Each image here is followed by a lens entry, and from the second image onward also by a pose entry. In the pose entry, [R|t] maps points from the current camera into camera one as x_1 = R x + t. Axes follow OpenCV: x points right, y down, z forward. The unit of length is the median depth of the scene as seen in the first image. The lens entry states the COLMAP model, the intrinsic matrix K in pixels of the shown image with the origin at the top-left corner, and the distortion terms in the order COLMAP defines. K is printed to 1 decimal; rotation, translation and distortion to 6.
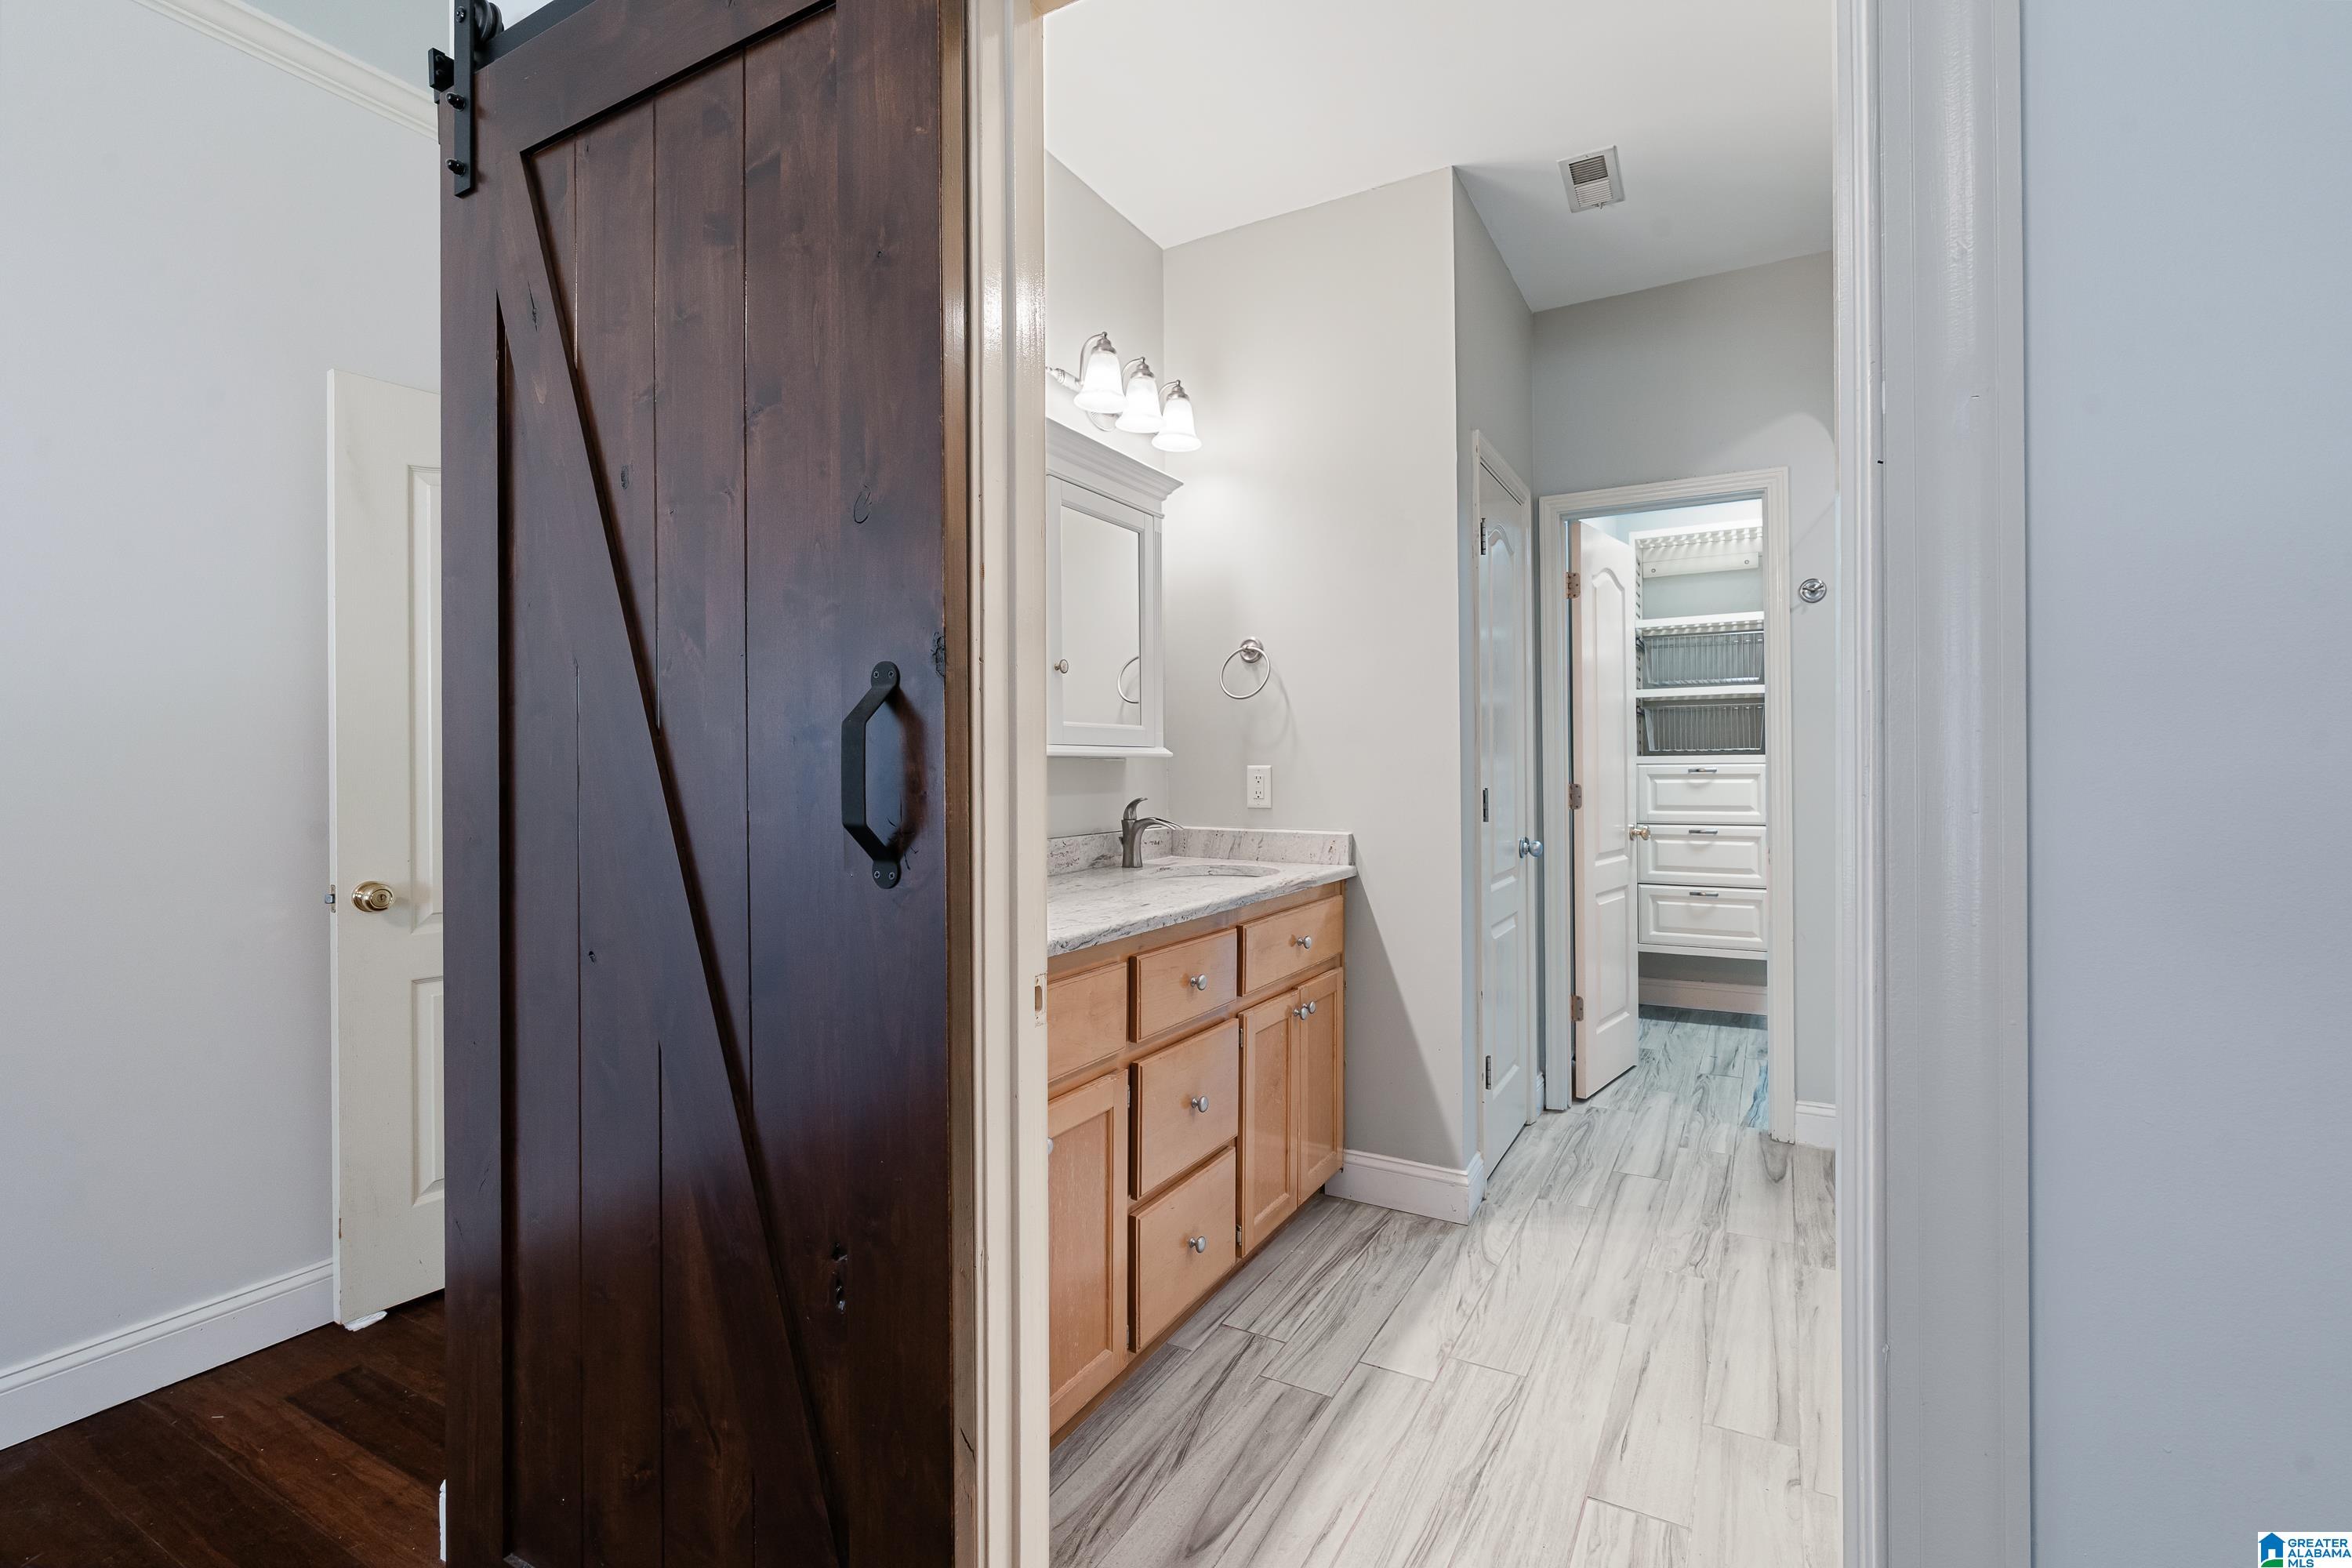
lens RADIAL K [[1062.0, 0, 1177.5], [0, 1062.0, 767.3], [0, 0, 1]] dist [-0.006351, 0.001301]
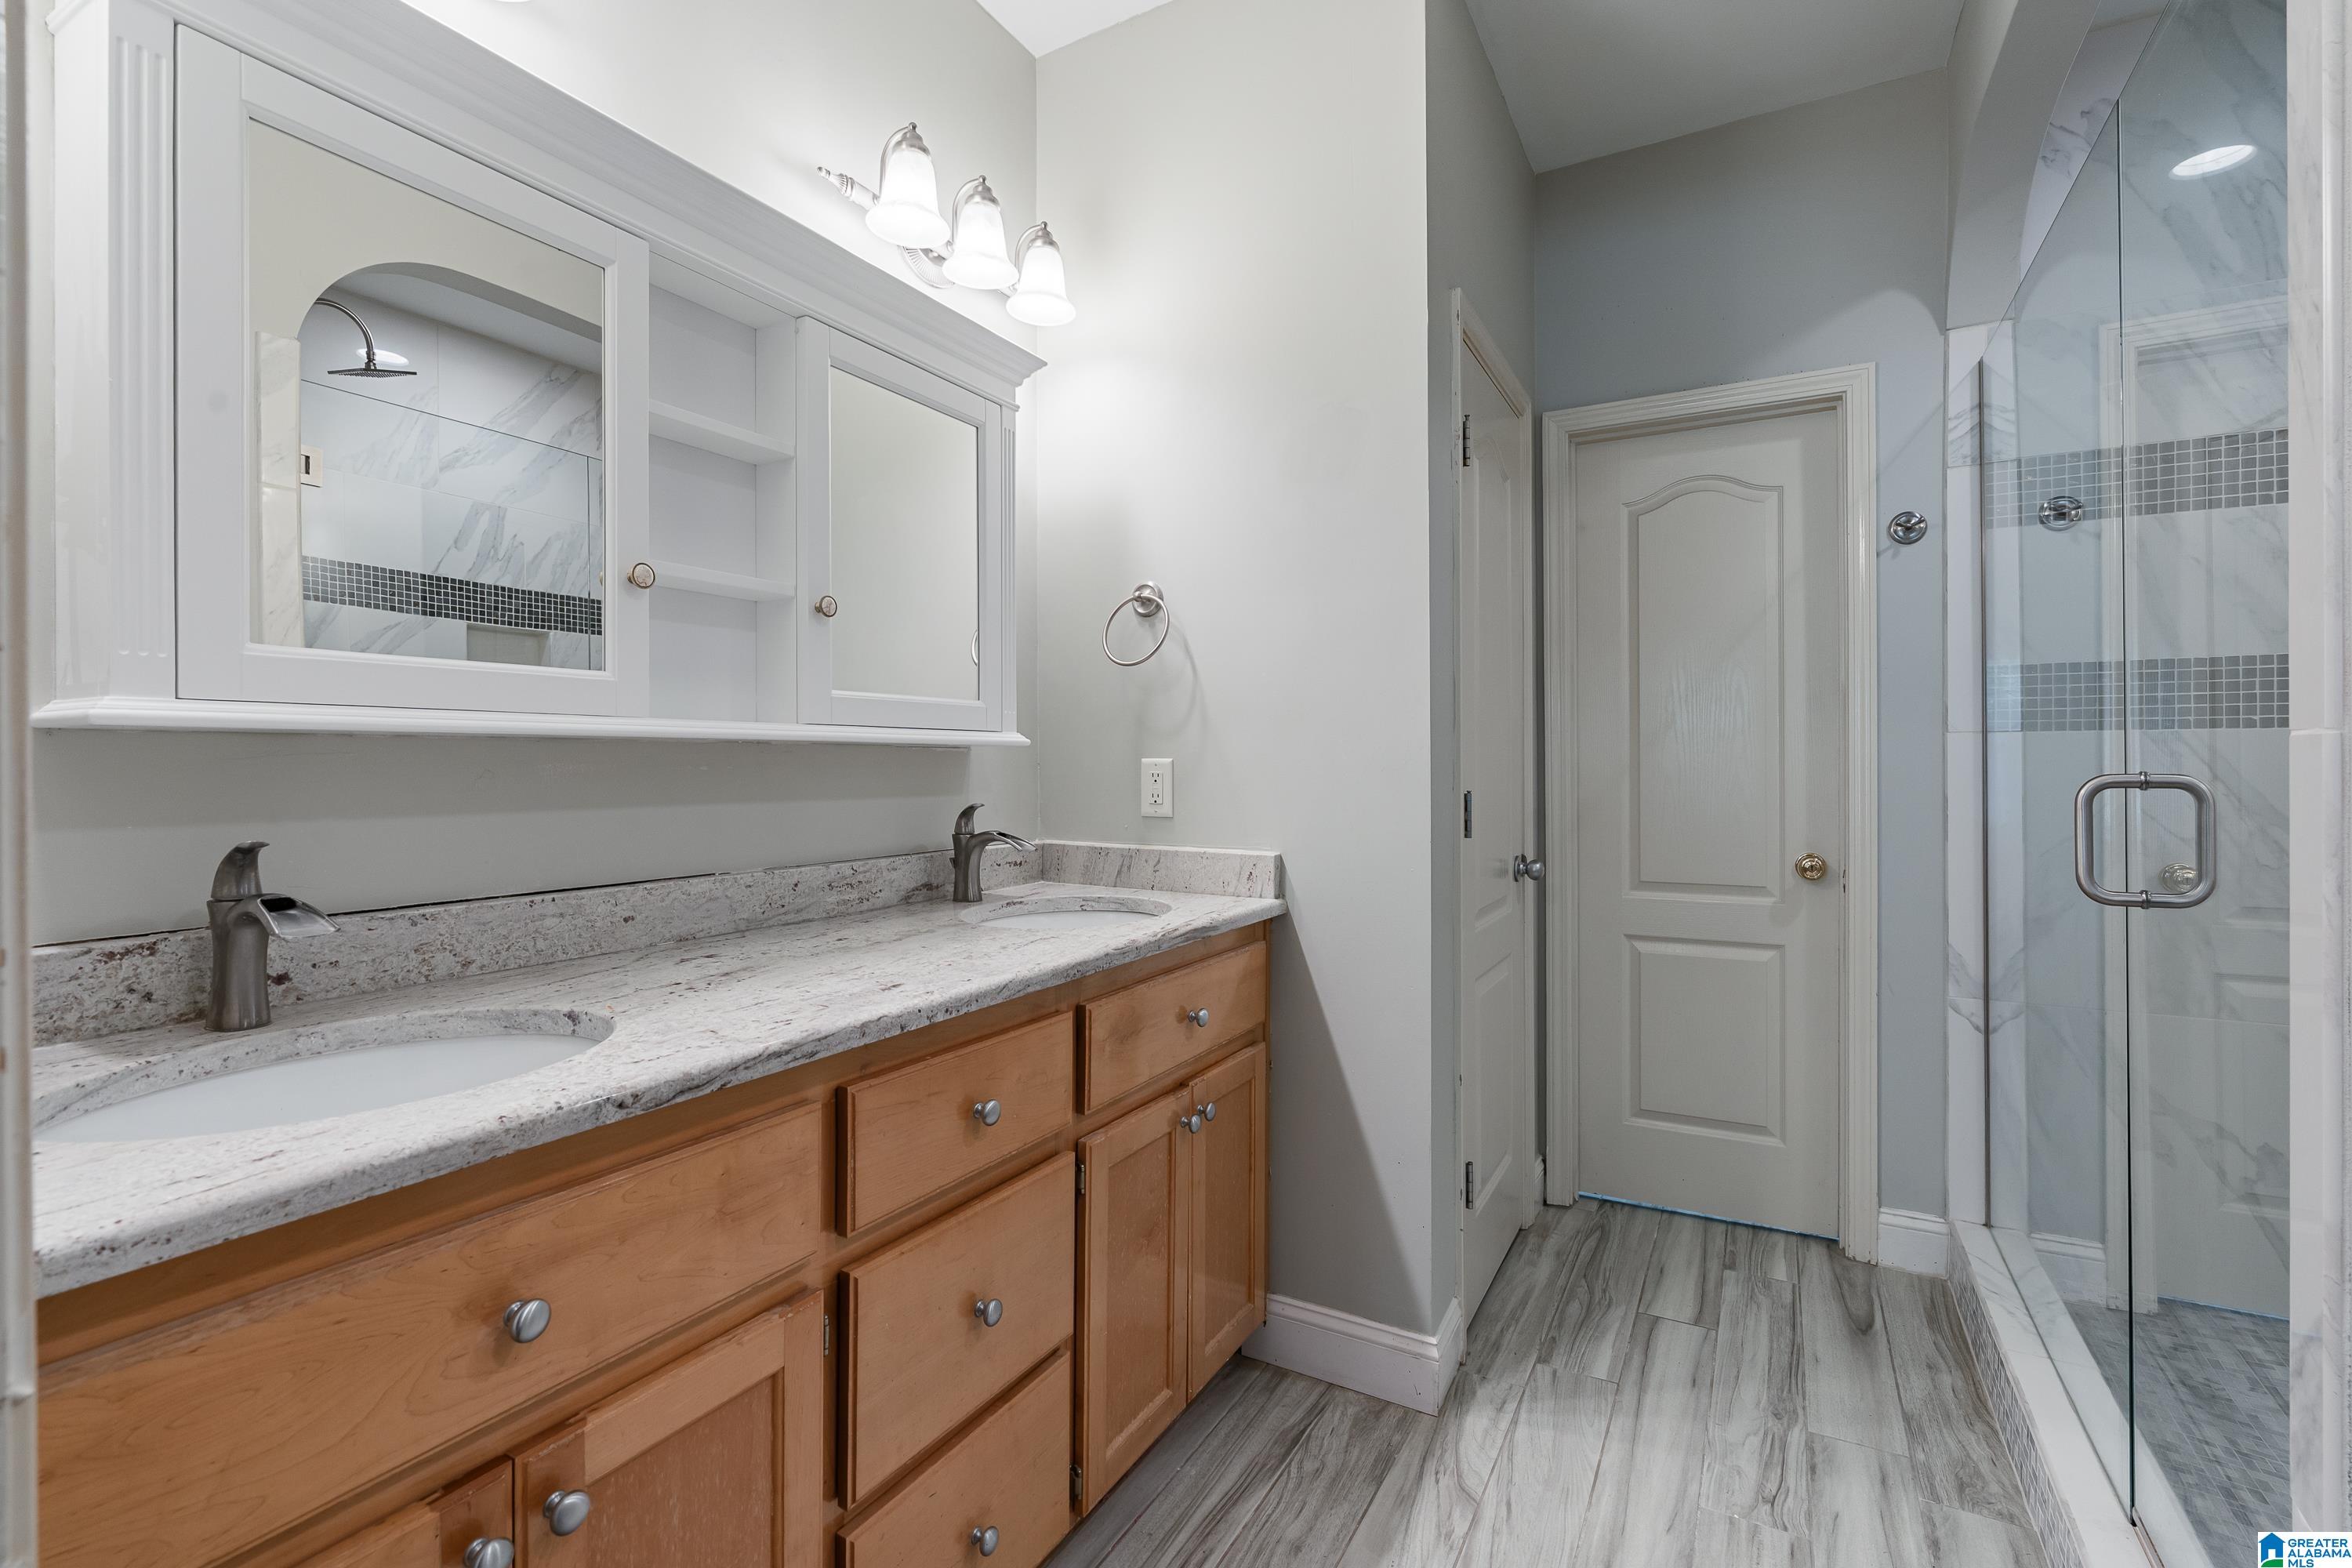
lens RADIAL K [[1062.0, 0, 1177.5], [0, 1062.0, 767.3], [0, 0, 1]] dist [-0.006351, 0.001301]
pose [[0.999981, 0.004324, 0.004496, 0.093801], [-0.004343, 0.999982, 0.004161, 0.001441], [-0.004478, -0.004181, 0.999981, 0.292637]]
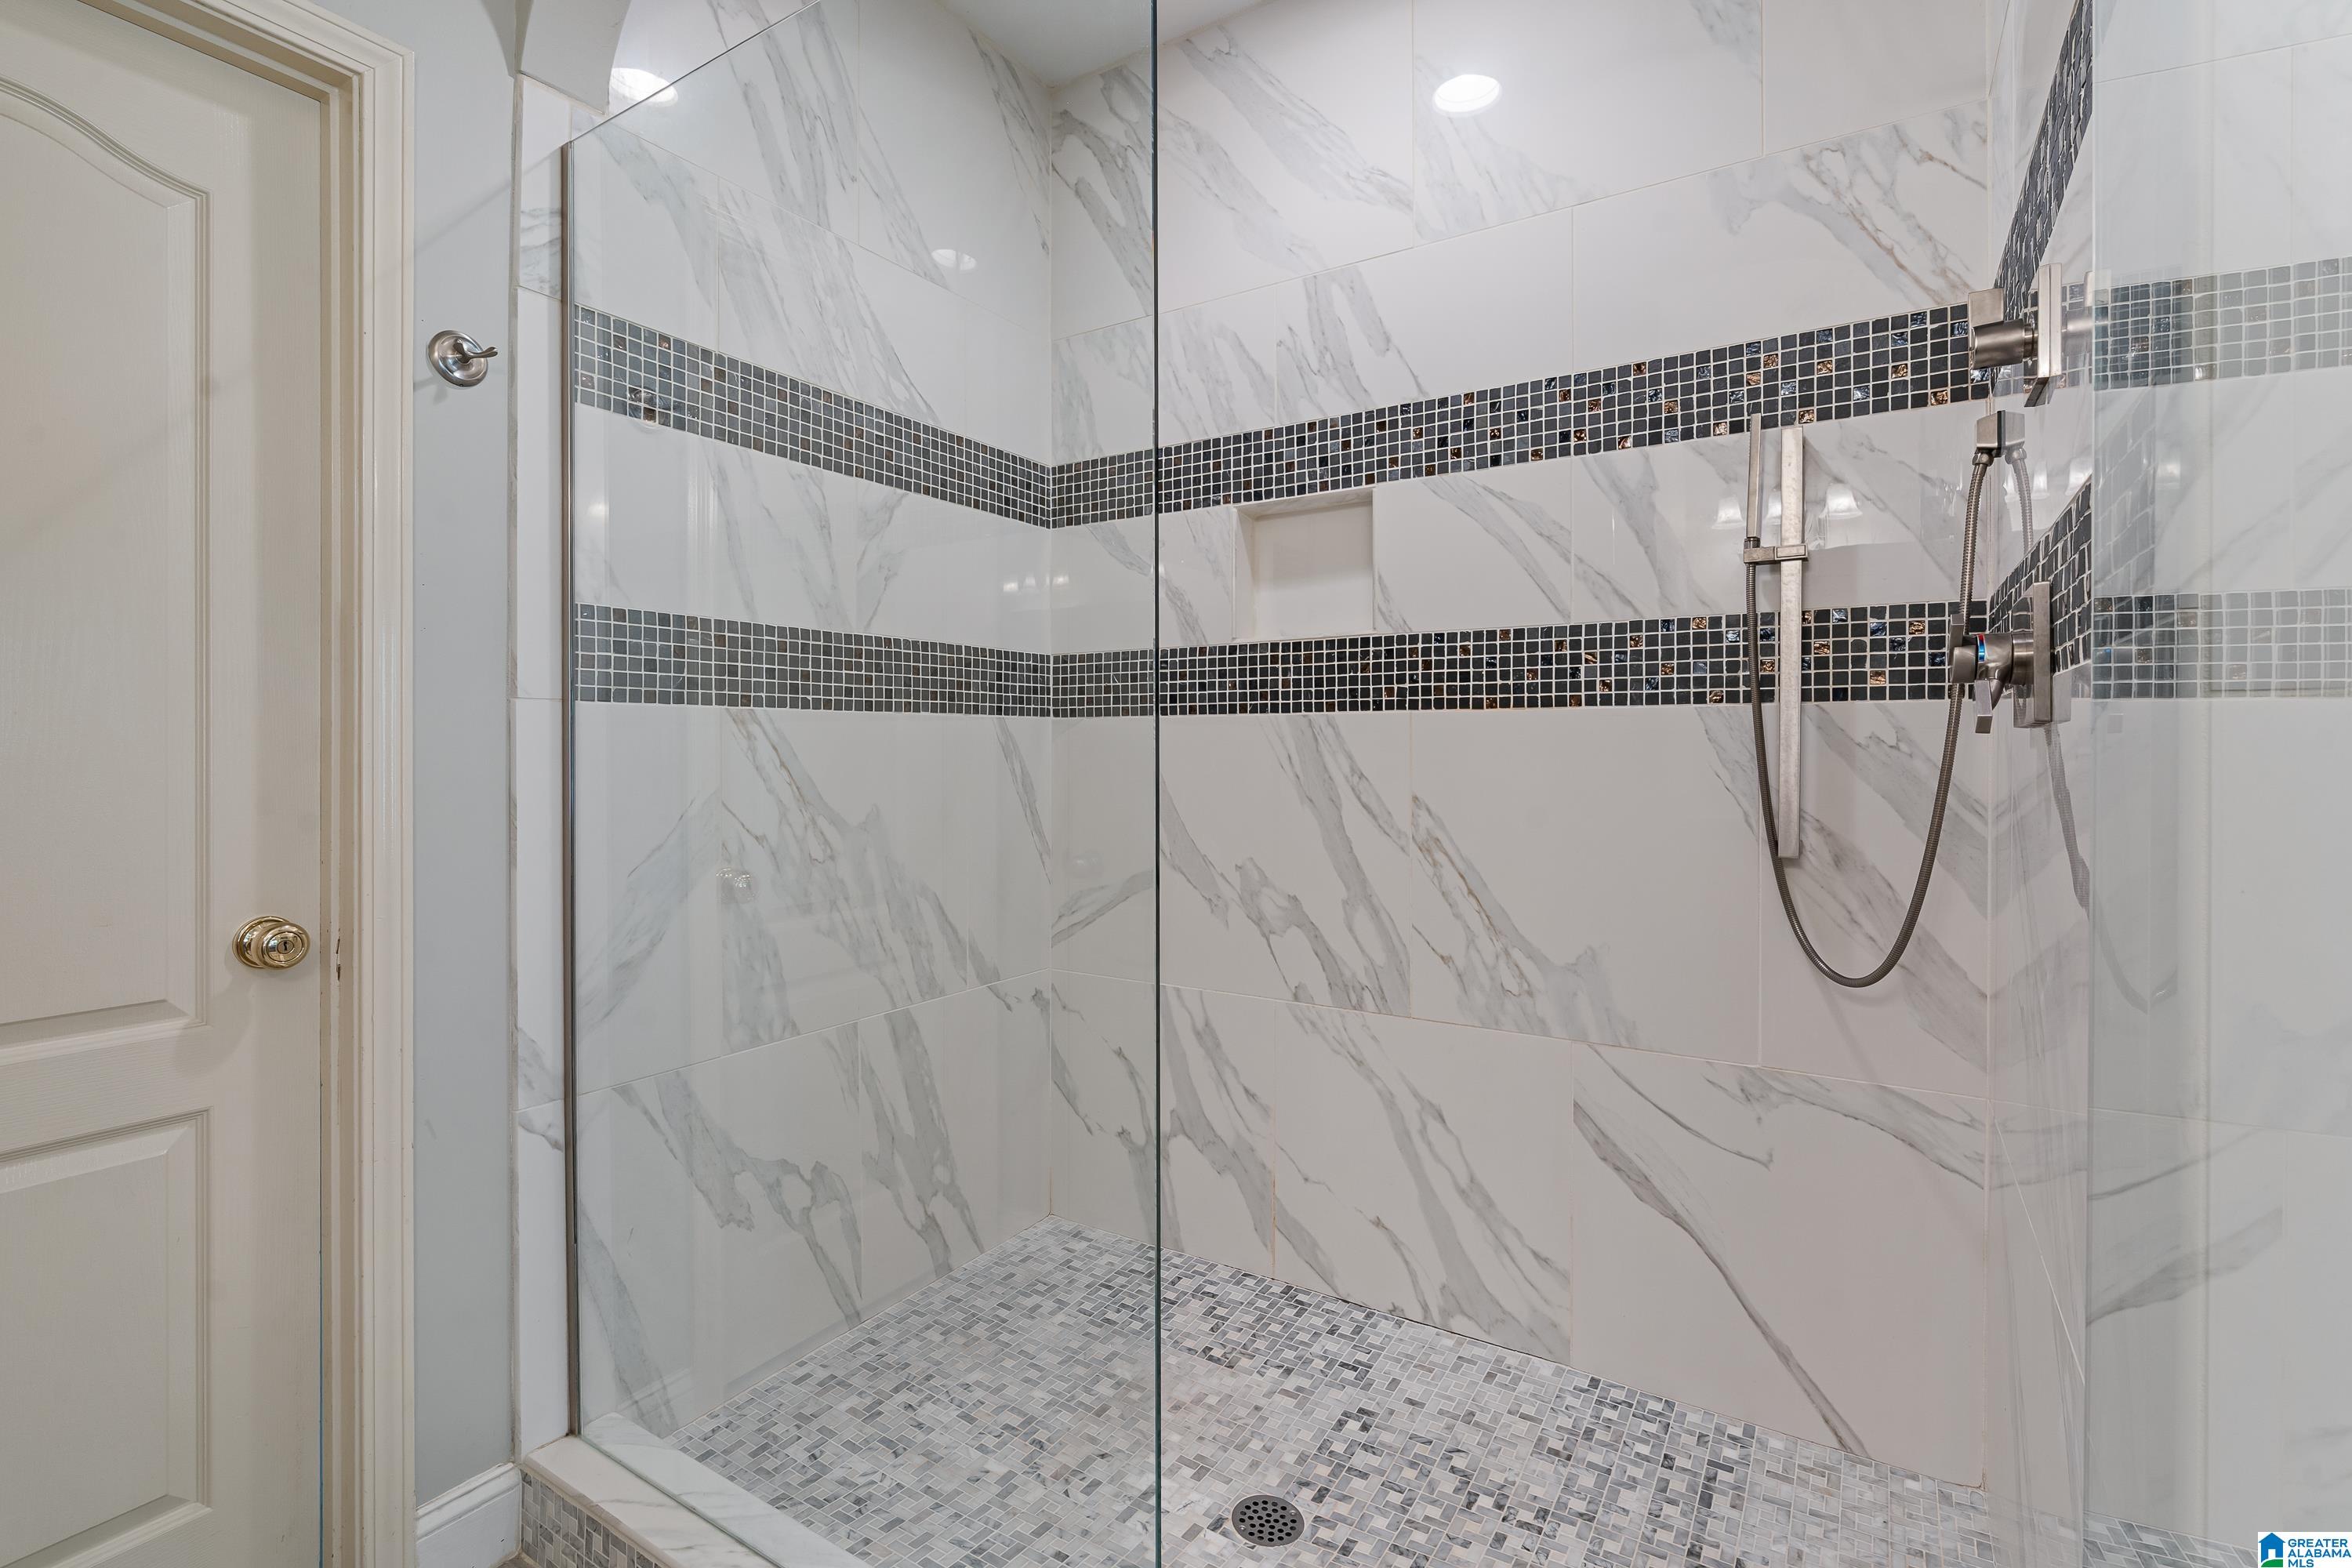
lens RADIAL K [[1066.8, 0, 1175.4], [0, 1066.8, 746.4], [0, 0, 1]] dist [-0.000709, 0.000292]
pose [[0.062315, 0.010657, 0.998000, 0.188758], [-0.000844, 0.999943, -0.010625, 0.004631], [-0.998056, -0.000180, 0.062320, 0.765186]]
